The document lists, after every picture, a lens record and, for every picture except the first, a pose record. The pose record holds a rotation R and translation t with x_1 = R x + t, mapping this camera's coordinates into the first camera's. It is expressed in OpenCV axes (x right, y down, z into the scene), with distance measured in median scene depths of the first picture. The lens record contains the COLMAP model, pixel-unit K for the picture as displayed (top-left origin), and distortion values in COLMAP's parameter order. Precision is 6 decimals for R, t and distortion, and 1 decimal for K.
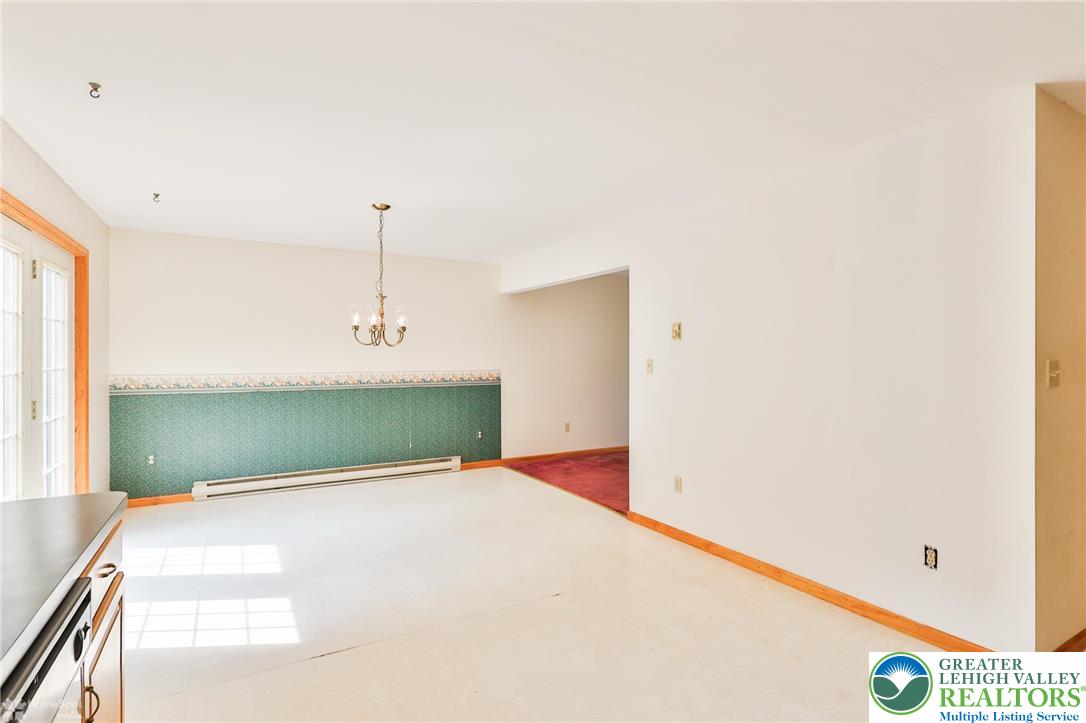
lens RADIAL K [[533.4, 0, 546.6], [0, 533.4, 355.9], [0, 0, 1]] dist [0.000742, 0.002013]
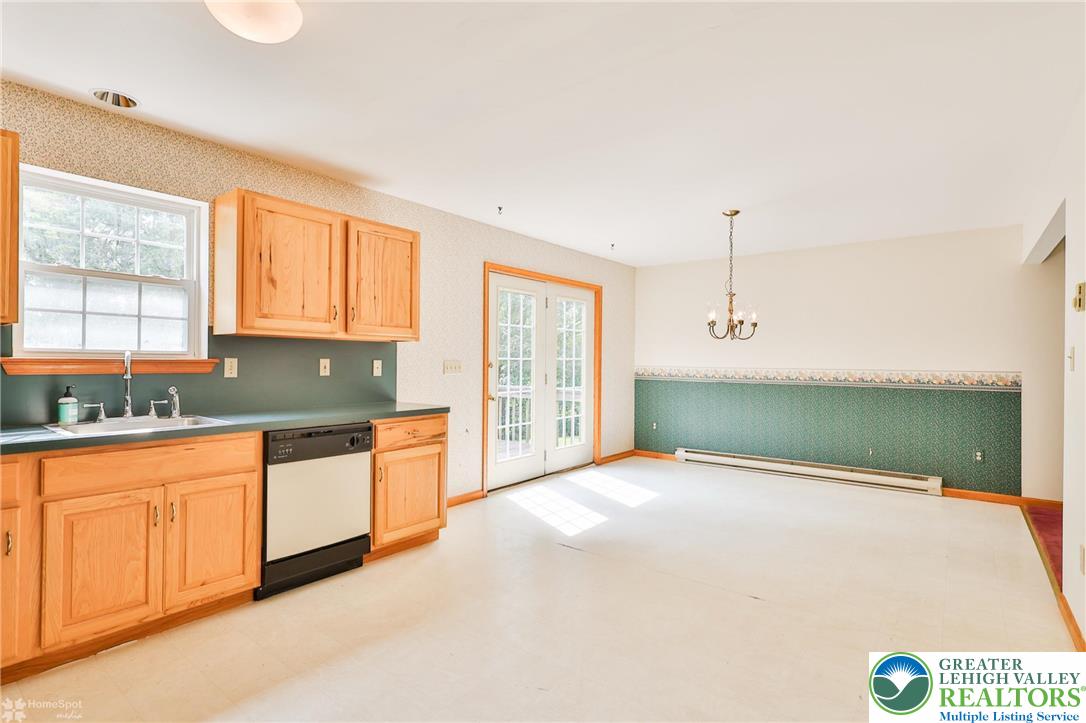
lens RADIAL K [[533.4, 0, 540.2], [0, 533.4, 360.0], [0, 0, 1]] dist [0.000742, 0.002013]
pose [[0.370266, 0.001532, -0.928924, 0.446617], [-0.007082, 0.999974, -0.001174, 0.021433], [0.928899, 0.007014, 0.370267, 0.180939]]
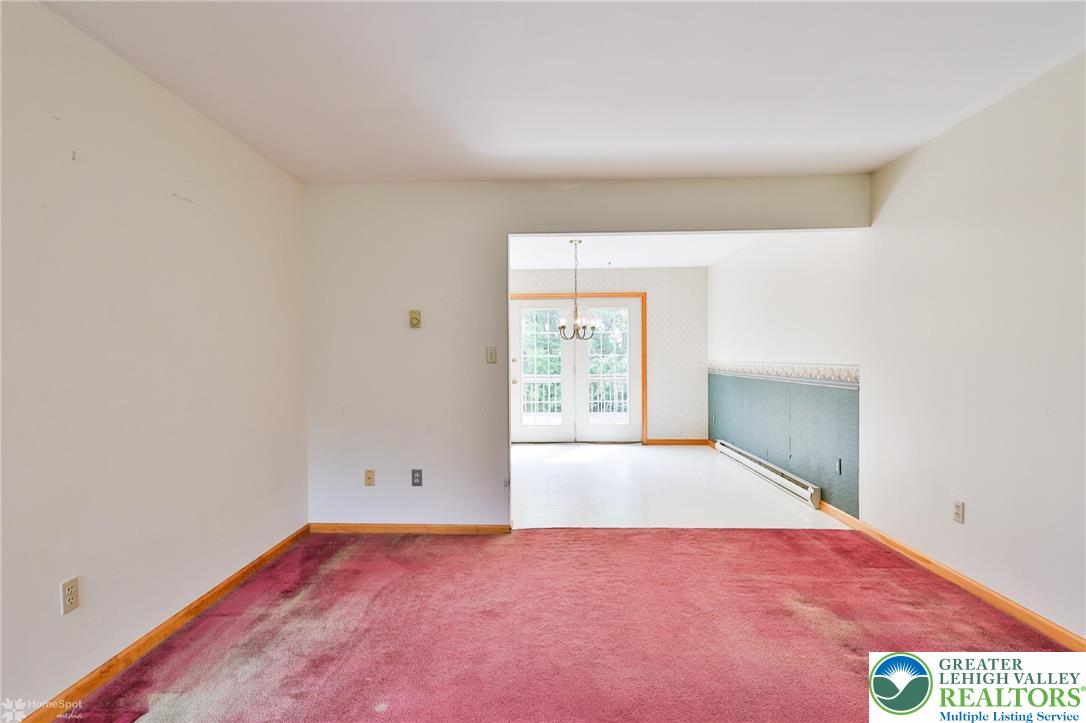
lens RADIAL K [[533.4, 0, 541.2], [0, 533.4, 368.3], [0, 0, 1]] dist [0.000742, 0.002013]
pose [[-0.511224, 0.018315, -0.859252, 0.751023], [0.002566, 0.999801, 0.019784, 0.023175], [0.859444, 0.007910, -0.511169, 1.293911]]
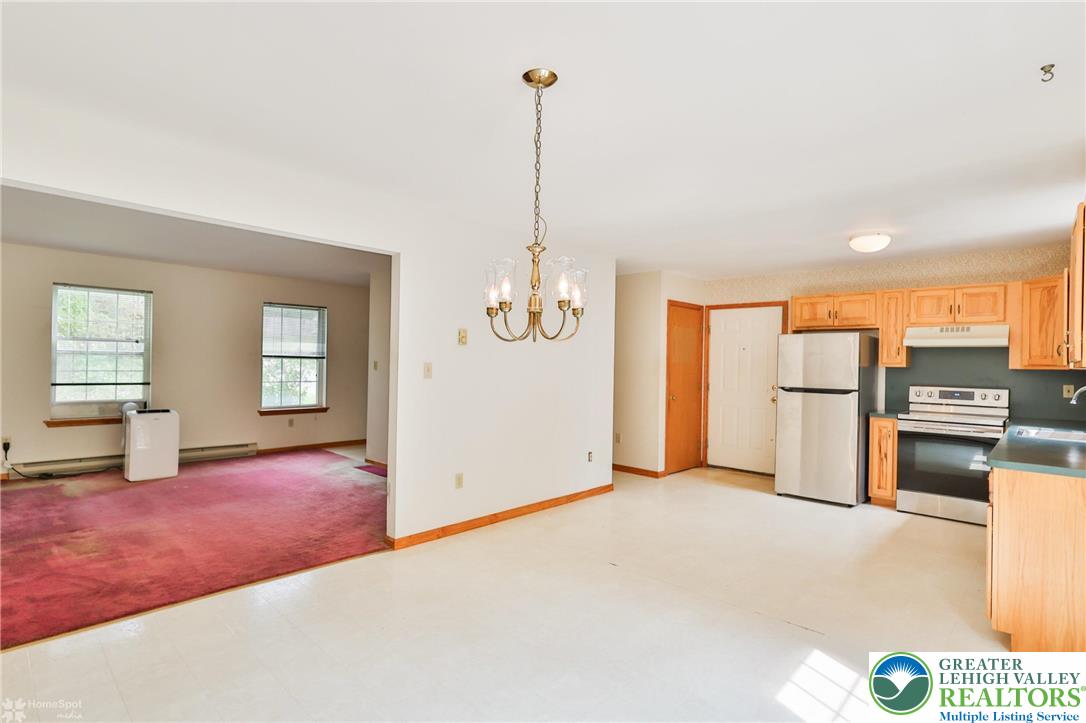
lens RADIAL K [[533.4, 0, 543.7], [0, 533.4, 361.7], [0, 0, 1]] dist [0.000742, 0.002013]
pose [[-0.286733, -0.003083, 0.958006, -0.644473], [-0.020625, 0.999783, -0.002956, 0.001778], [-0.957789, -0.020606, -0.286734, 0.901621]]
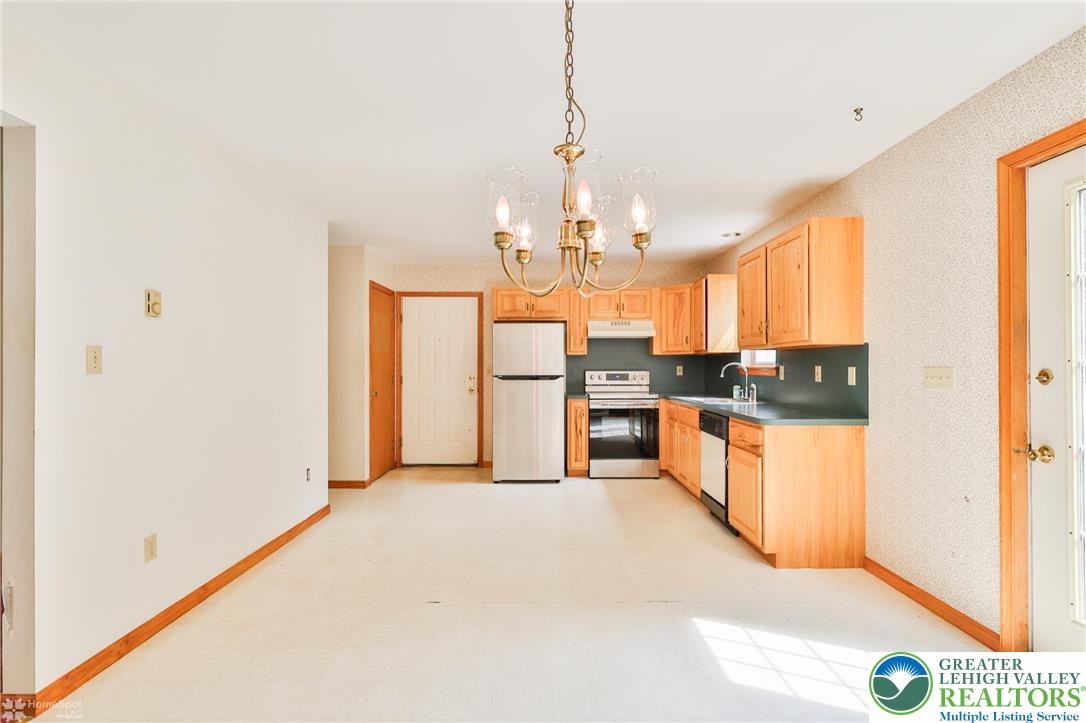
lens RADIAL K [[533.4, 0, 542.4], [0, 533.4, 363.2], [0, 0, 1]] dist [0.000742, 0.002013]
pose [[-0.864566, 0.003315, 0.502508, -0.368330], [0.000328, 0.999982, -0.006033, 0.021567], [-0.502519, -0.005051, -0.864551, 1.030222]]
